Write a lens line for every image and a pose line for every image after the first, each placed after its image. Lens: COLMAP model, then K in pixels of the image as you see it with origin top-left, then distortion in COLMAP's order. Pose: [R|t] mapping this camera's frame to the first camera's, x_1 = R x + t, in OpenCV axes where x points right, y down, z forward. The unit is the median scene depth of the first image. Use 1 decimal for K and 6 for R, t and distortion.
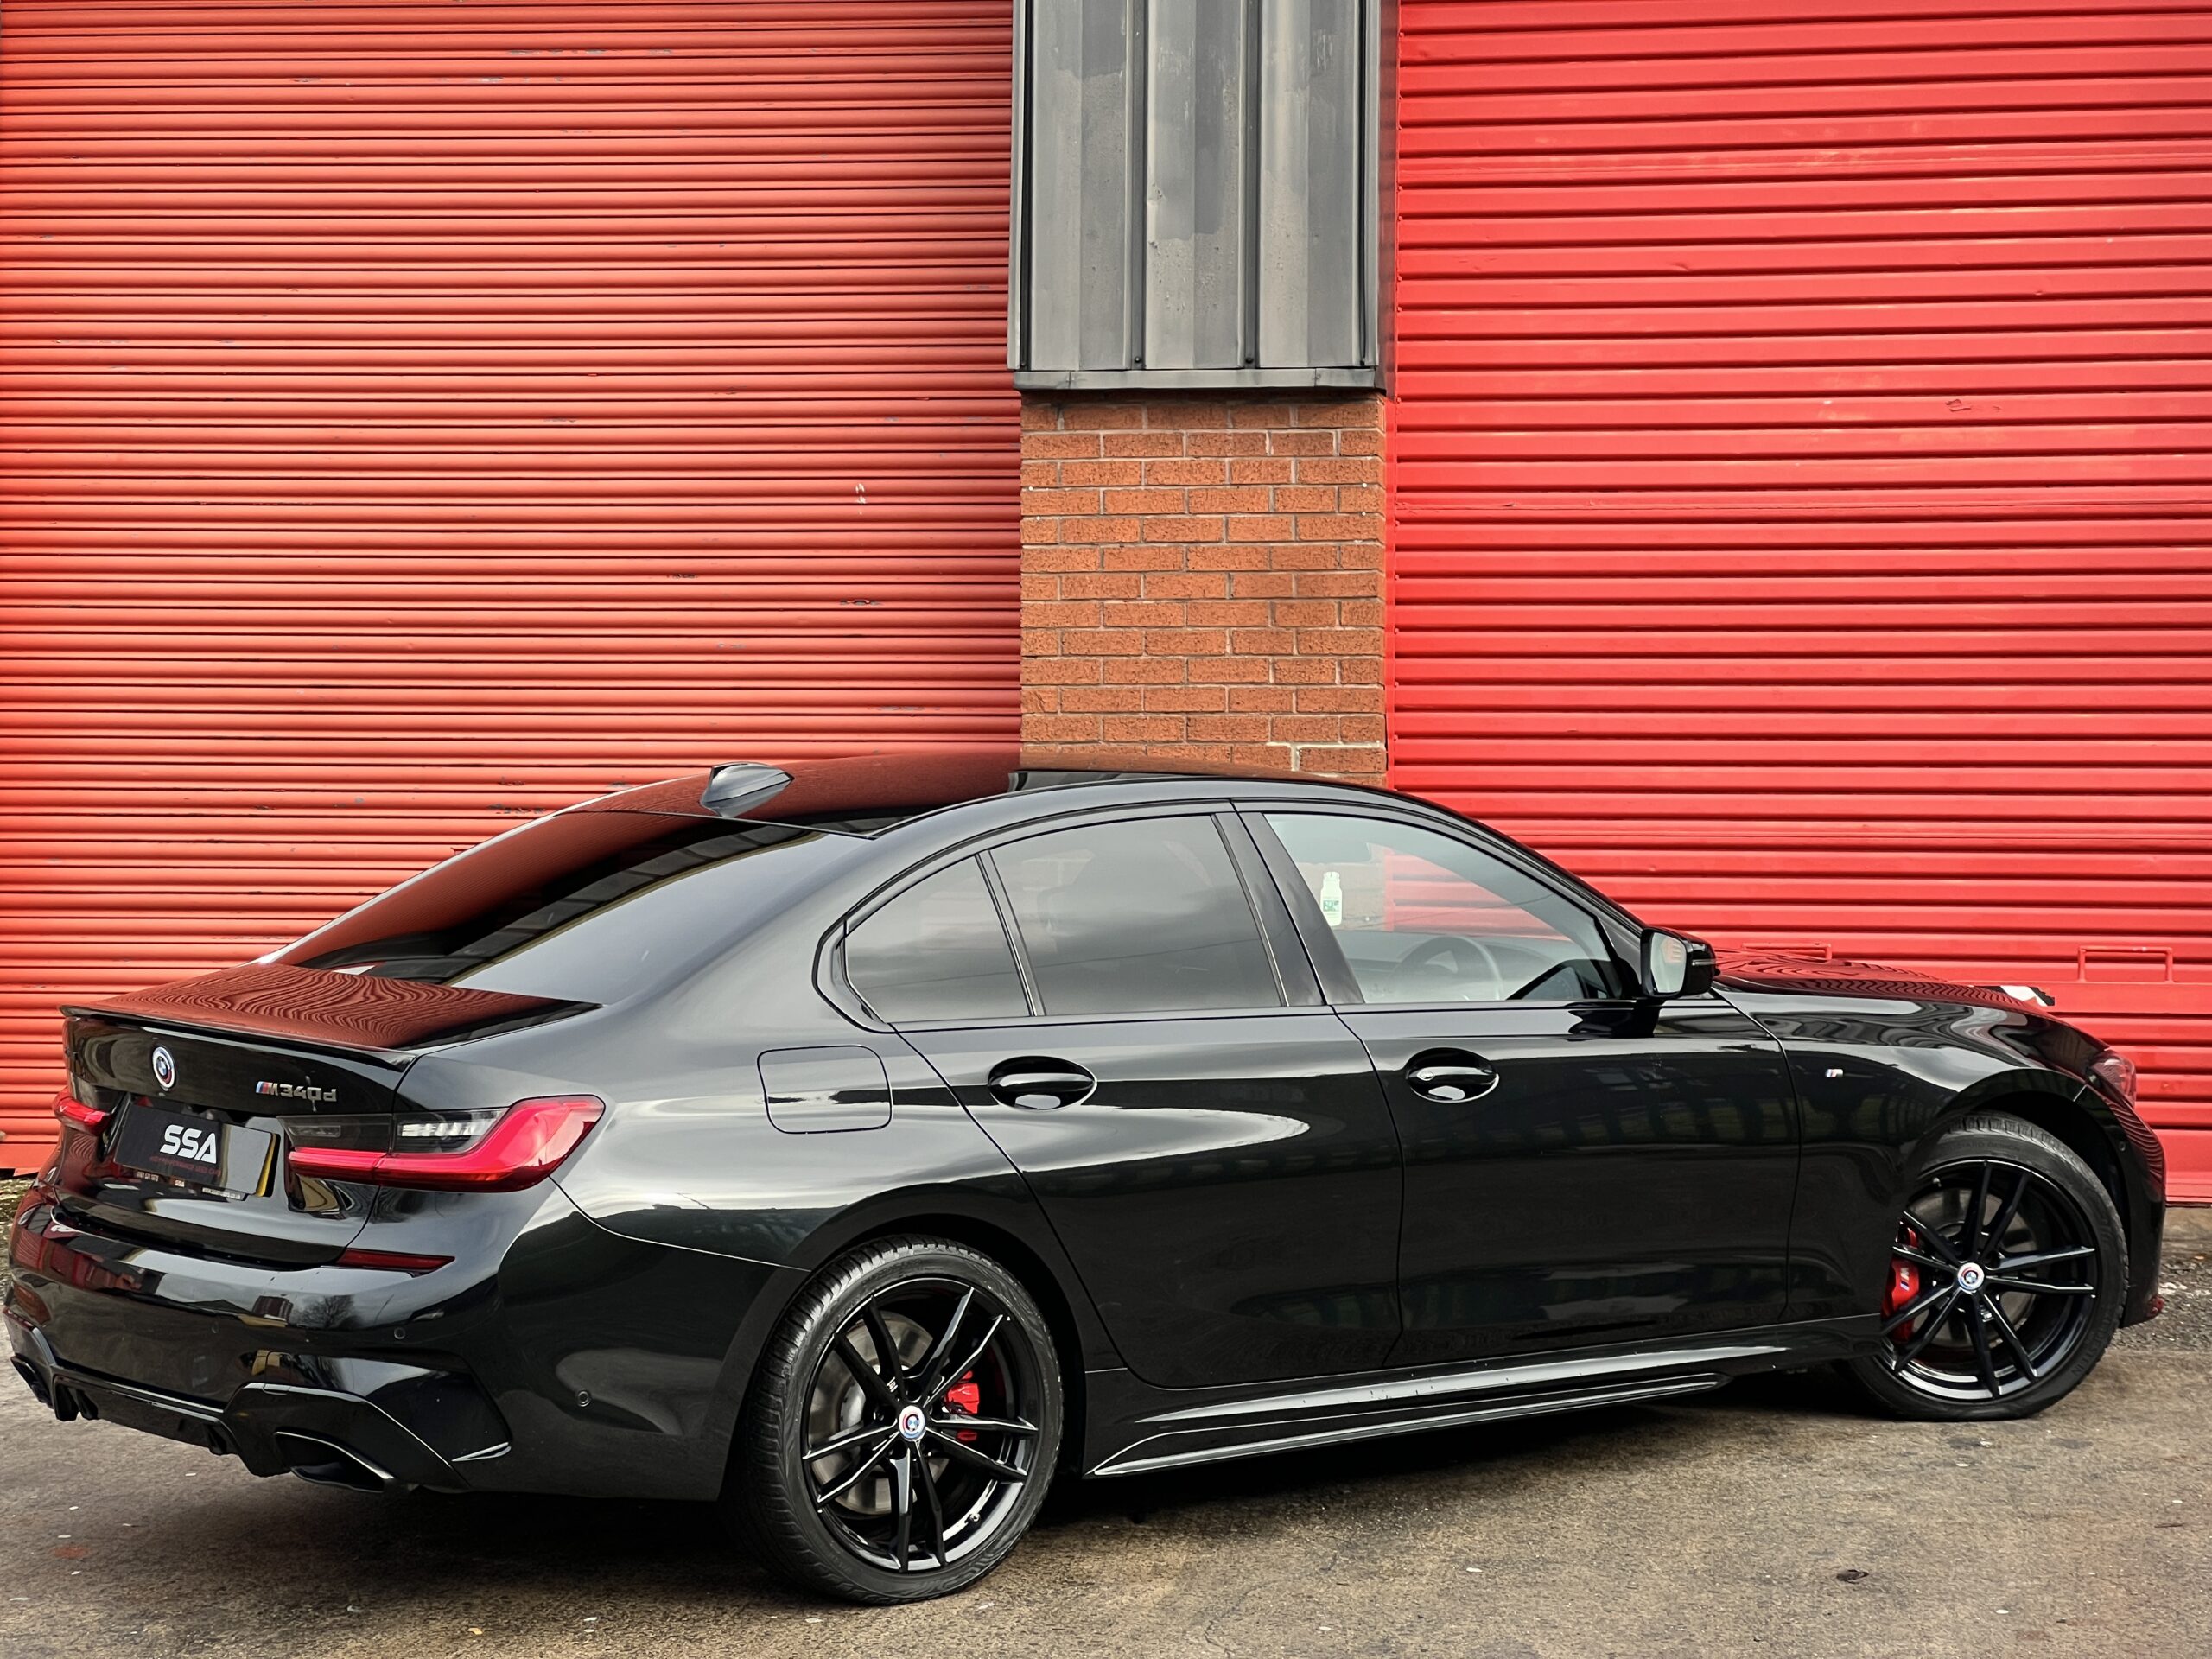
lens RADIAL K [[5057.4, 0, 1106.0], [0, 5057.4, 829.5], [0, 0, 1]] dist [-0.194315, 5.826693]
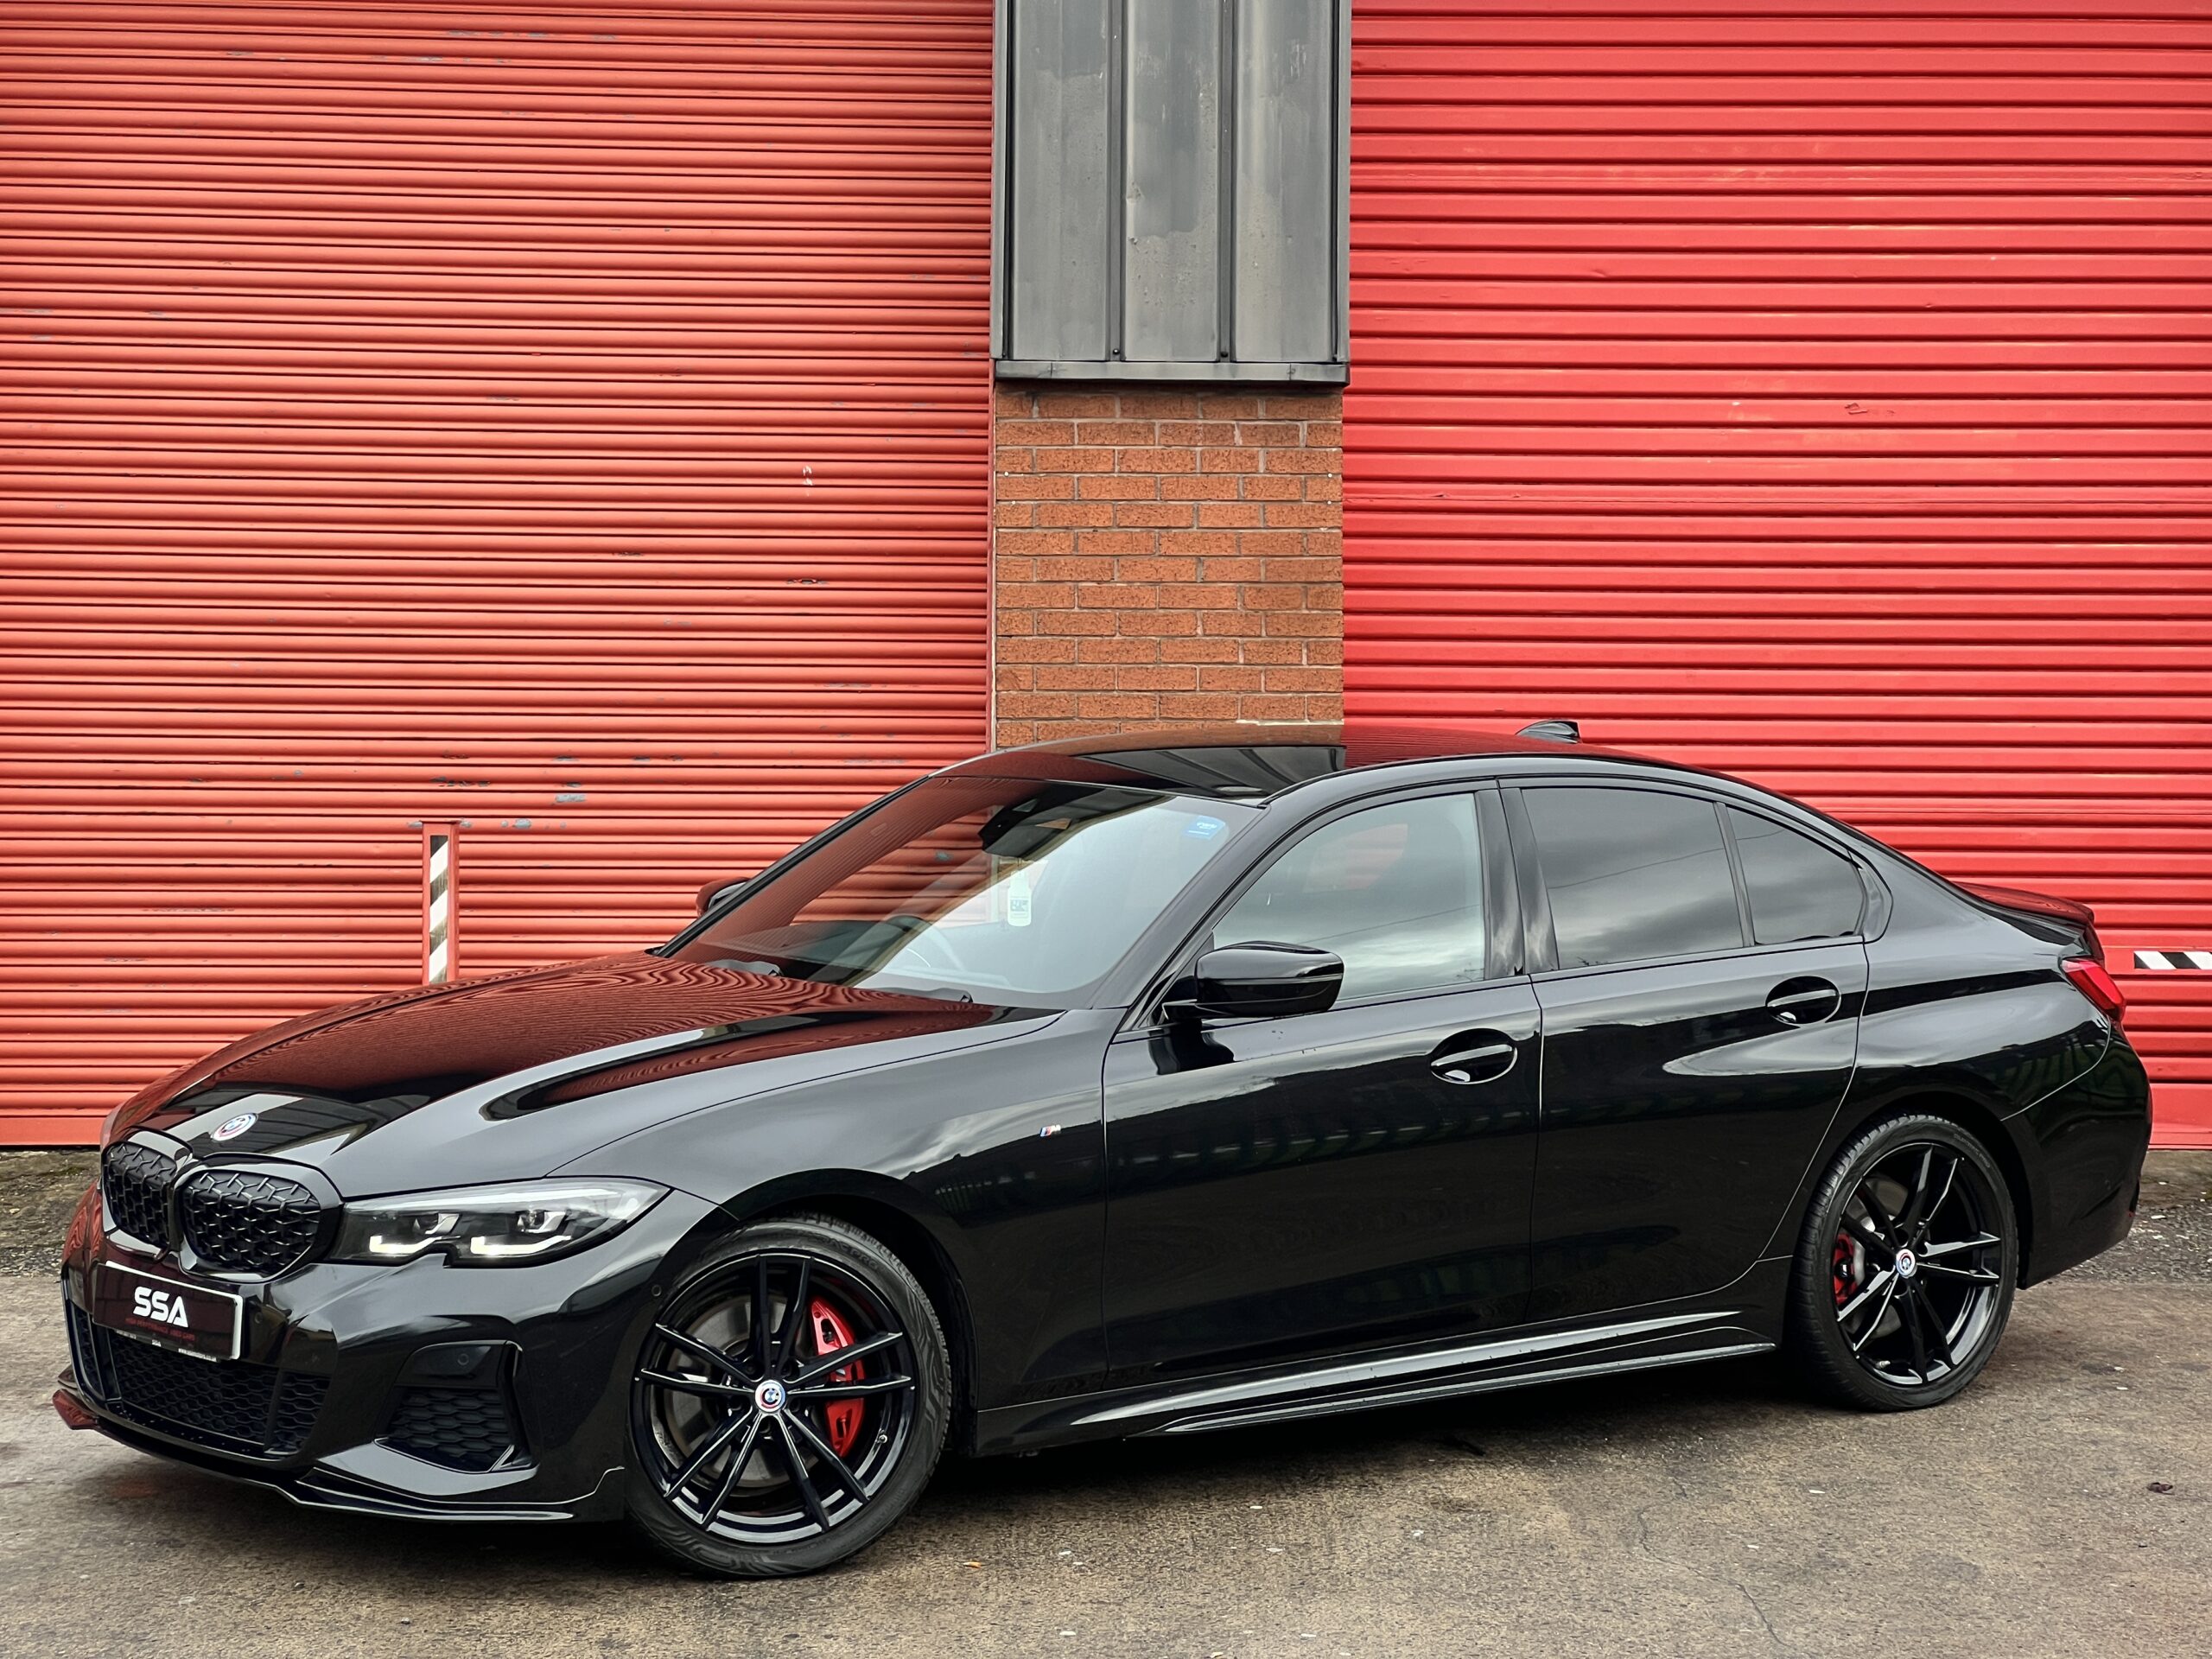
lens RADIAL K [[5057.4, 0, 1106.0], [0, 5057.4, 829.5], [0, 0, 1]] dist [-0.194315, 5.826693]
pose [[0.980544, 0.000399, 0.196298, -0.199165], [-0.001511, 0.999984, 0.005517, -0.000357], [-0.196293, -0.005706, 0.980529, -0.019224]]
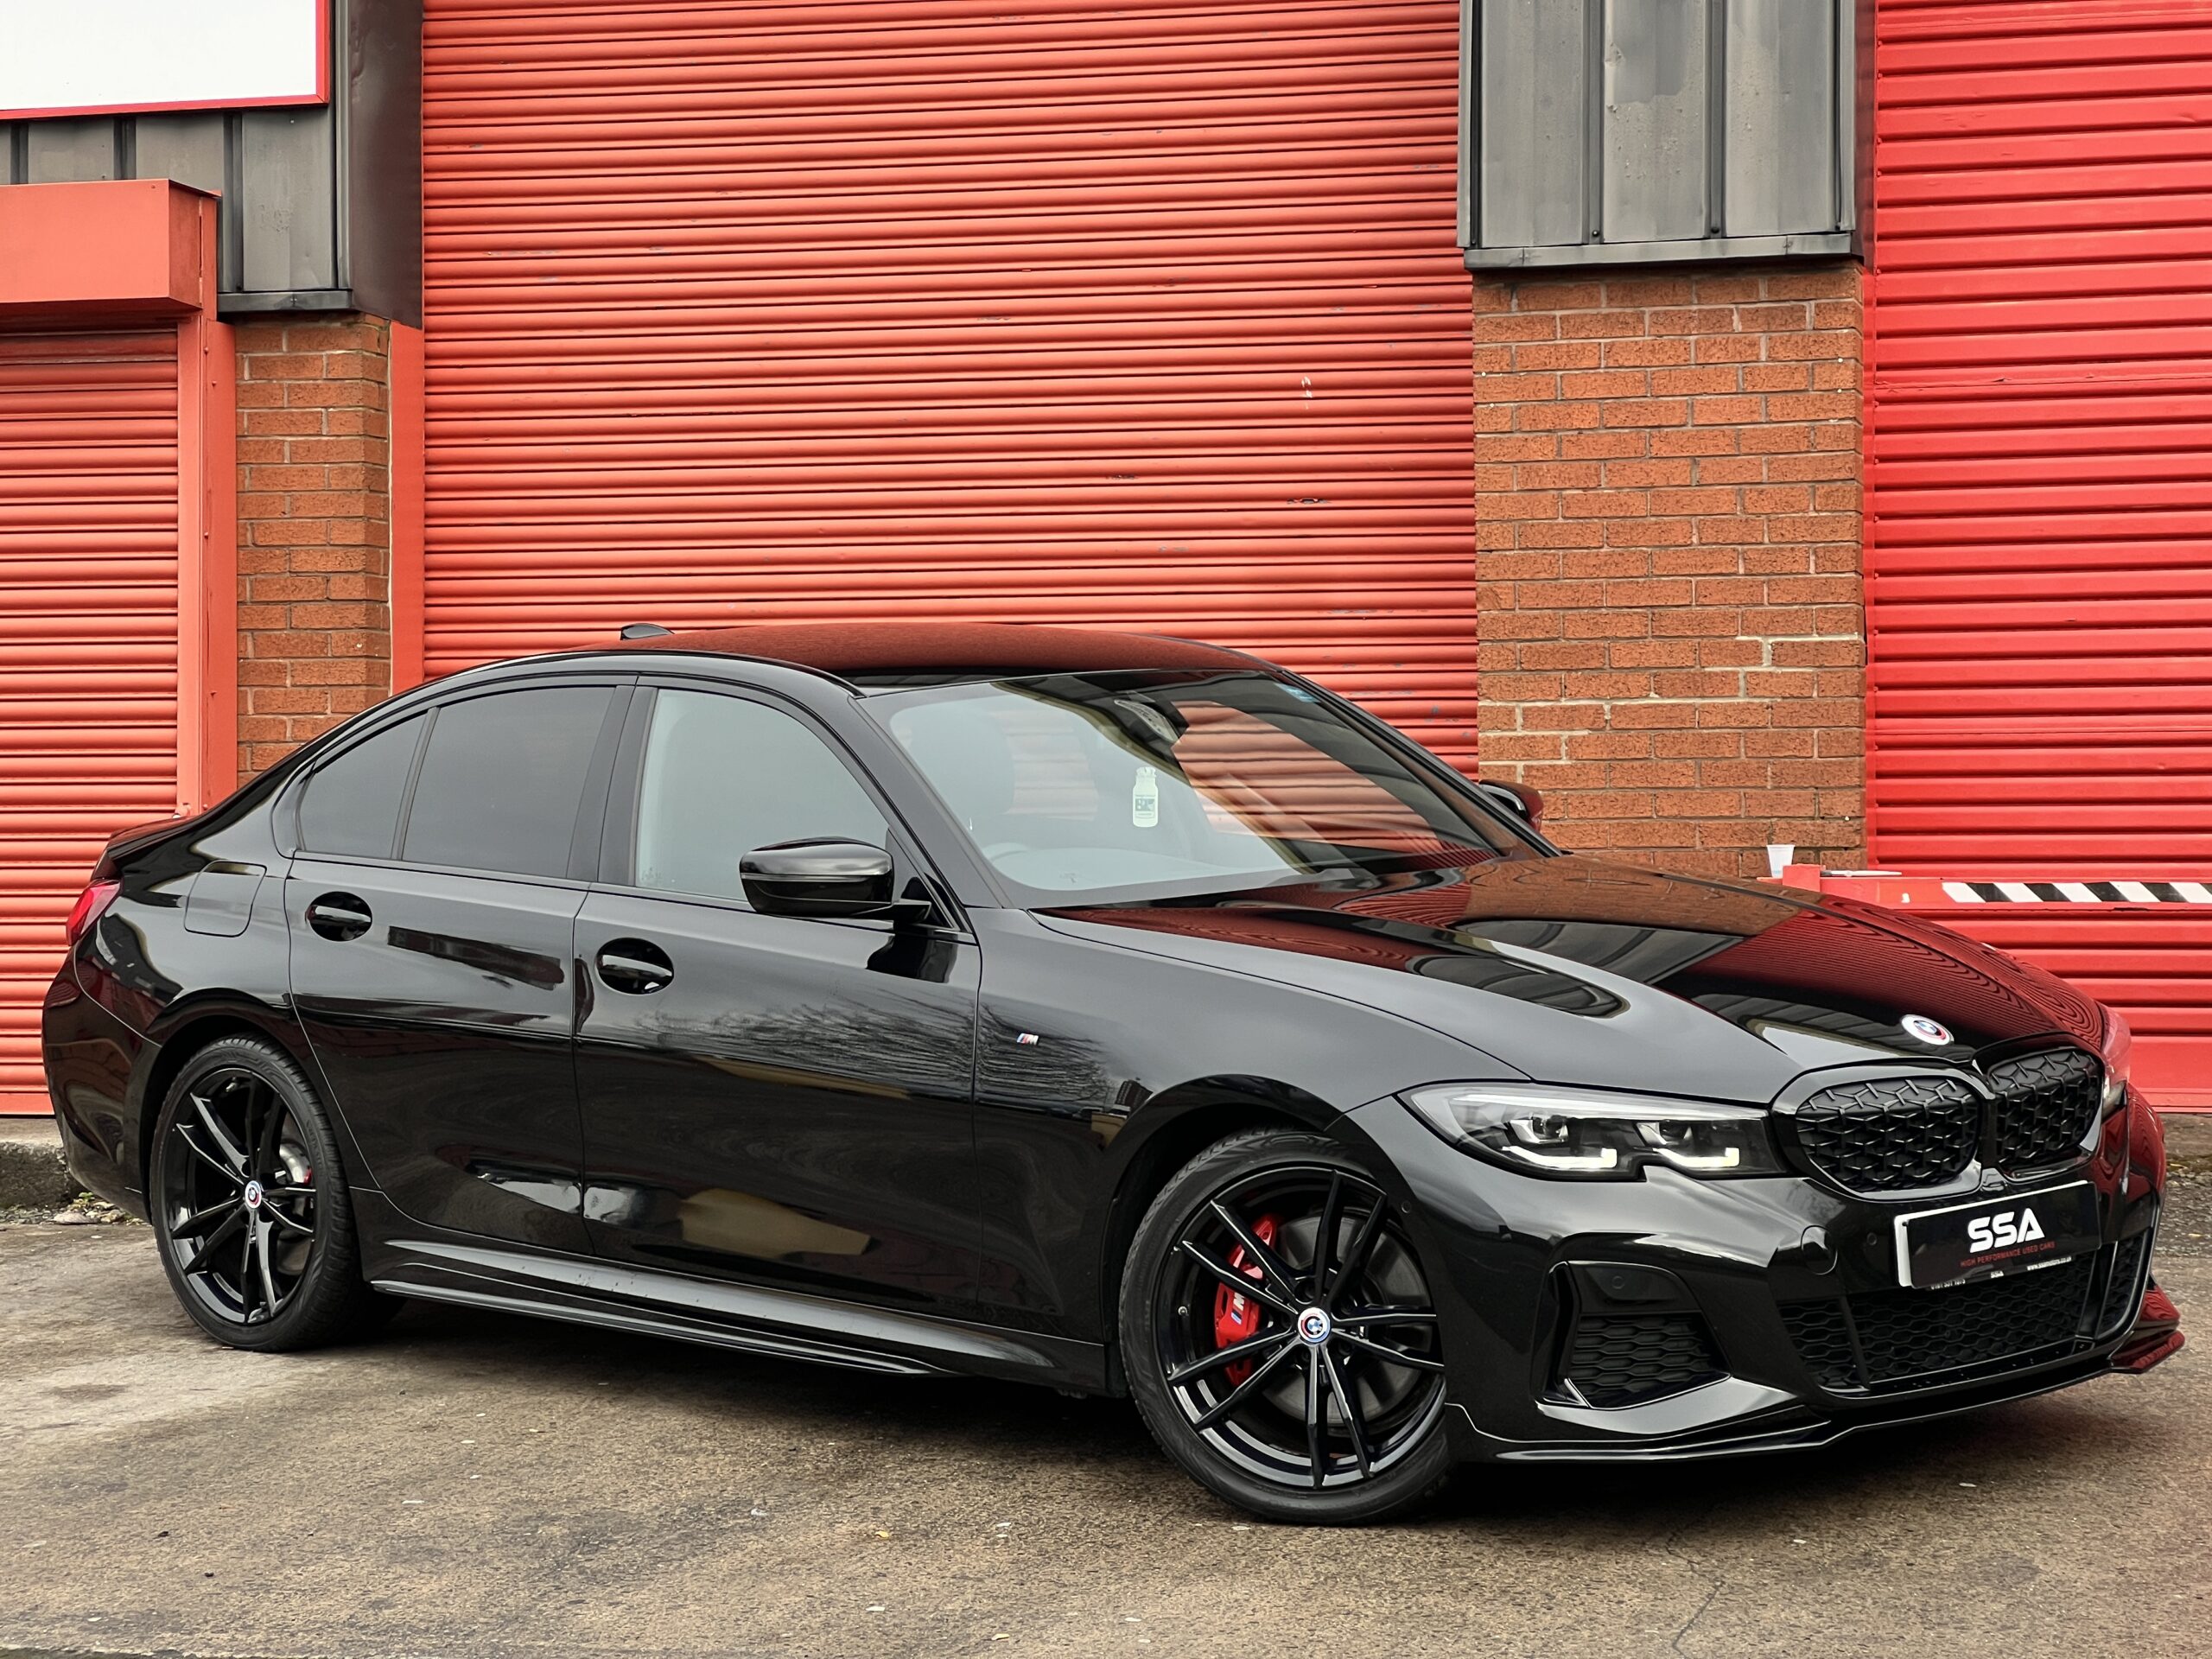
lens RADIAL K [[5039.3, 0, 1111.6], [0, 5039.3, 895.9], [0, 0, 1]] dist [-0.091090, 5.192493]
pose [[0.995281, -0.011183, -0.096389, 0.005760], [0.012326, 0.999860, 0.011280, 0.019086], [0.096249, -0.012414, 0.995280, 0.050464]]
